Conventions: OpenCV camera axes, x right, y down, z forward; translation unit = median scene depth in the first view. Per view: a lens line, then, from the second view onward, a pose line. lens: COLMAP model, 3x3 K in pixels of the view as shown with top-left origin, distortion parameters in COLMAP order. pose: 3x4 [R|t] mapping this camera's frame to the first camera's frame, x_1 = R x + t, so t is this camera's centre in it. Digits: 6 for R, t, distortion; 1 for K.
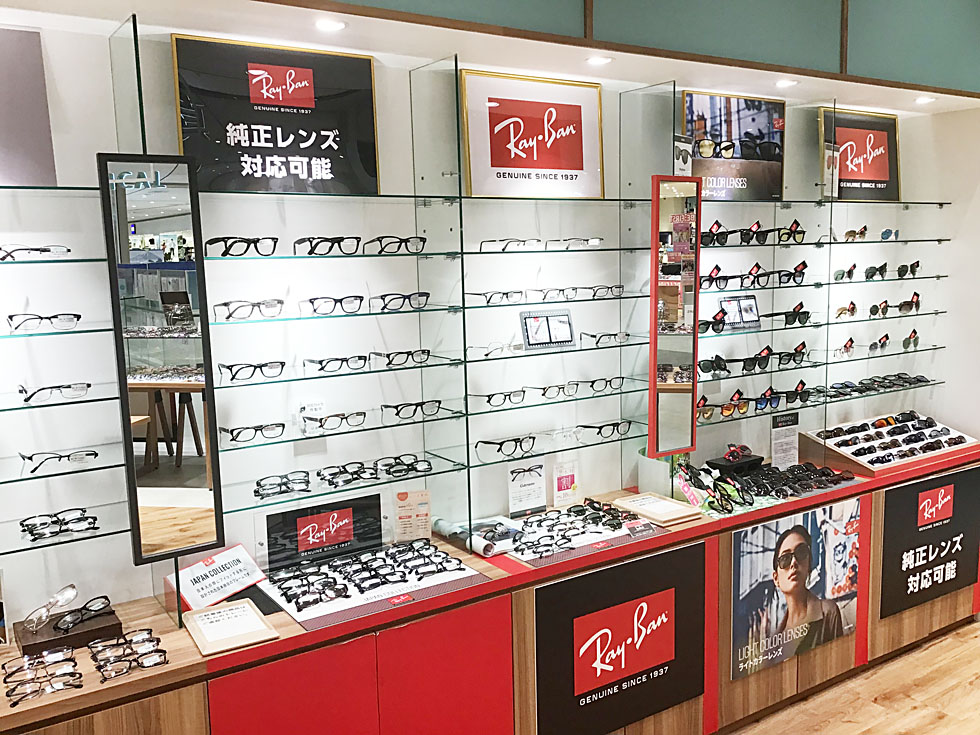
lens RADIAL K [[873.5, 0, 490.0], [0, 873.5, 367.5], [0, 0, 1]] dist [0.122780, -0.200599]
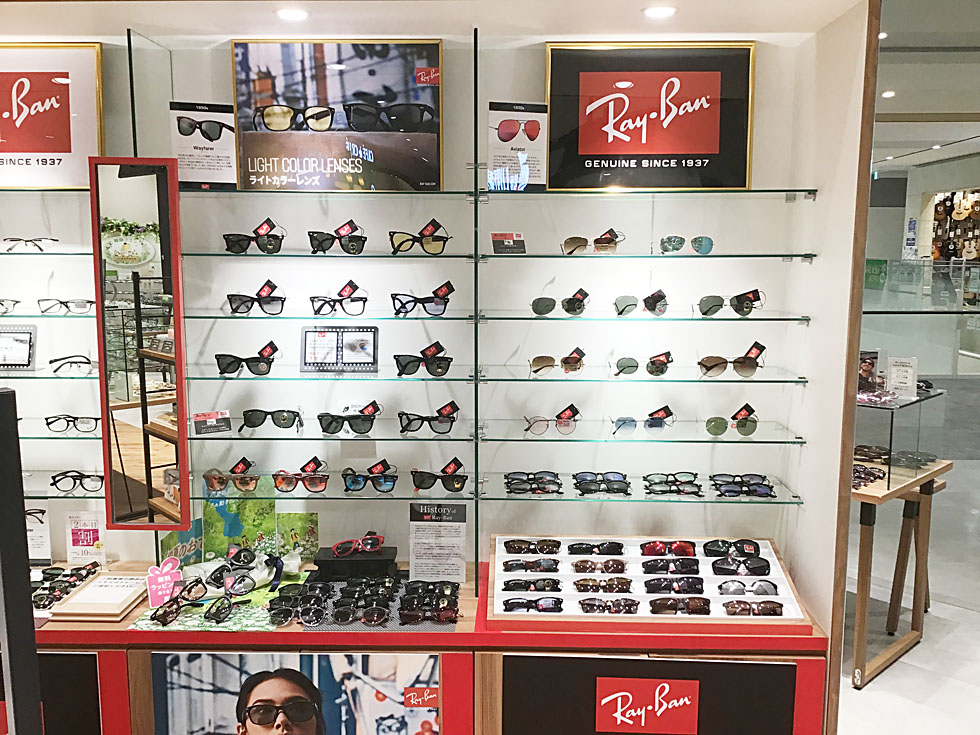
lens RADIAL K [[849.5, 0, 491.2], [0, 849.5, 371.5], [0, 0, 1]] dist [0.078284, -0.089930]
pose [[0.817500, 0.102906, -0.566661, 0.791959], [-0.095947, 0.994492, 0.042181, -0.087637], [0.567880, 0.019887, 0.822871, 0.521508]]
